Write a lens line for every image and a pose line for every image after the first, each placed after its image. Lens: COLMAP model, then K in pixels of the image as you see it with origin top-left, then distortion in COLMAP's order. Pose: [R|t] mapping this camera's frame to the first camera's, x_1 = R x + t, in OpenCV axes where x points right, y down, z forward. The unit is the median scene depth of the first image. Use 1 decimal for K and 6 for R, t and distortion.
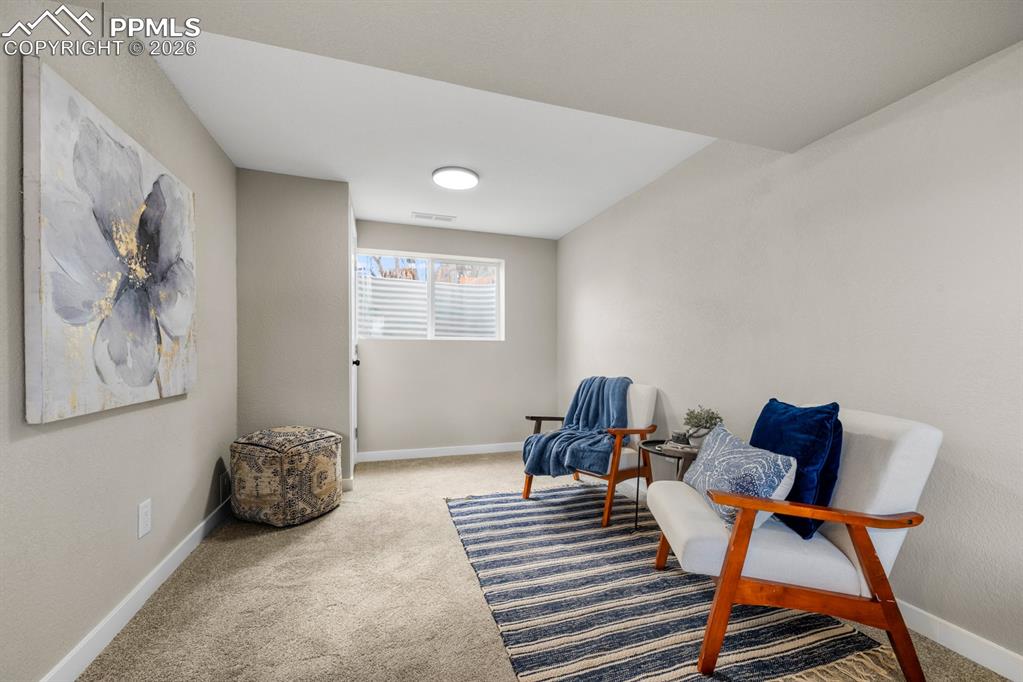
lens RADIAL K [[401.9, 0, 507.1], [0, 401.9, 347.5], [0, 0, 1]] dist [0.001034, 0.000138]
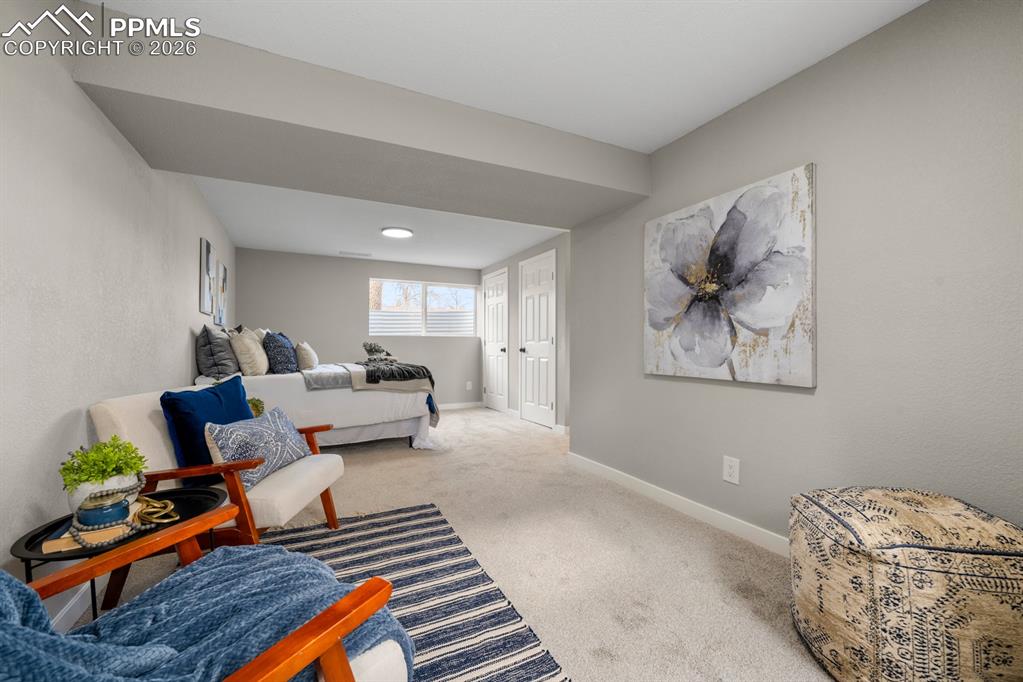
lens RADIAL K [[401.9, 0, 507.1], [0, 401.9, 347.5], [0, 0, 1]] dist [0.001034, 0.000138]
pose [[-0.989226, -0.000785, -0.146397, 0.012378], [-0.000030, 0.999987, -0.005158, 0.032634], [0.146399, -0.005098, -0.989212, 2.254567]]
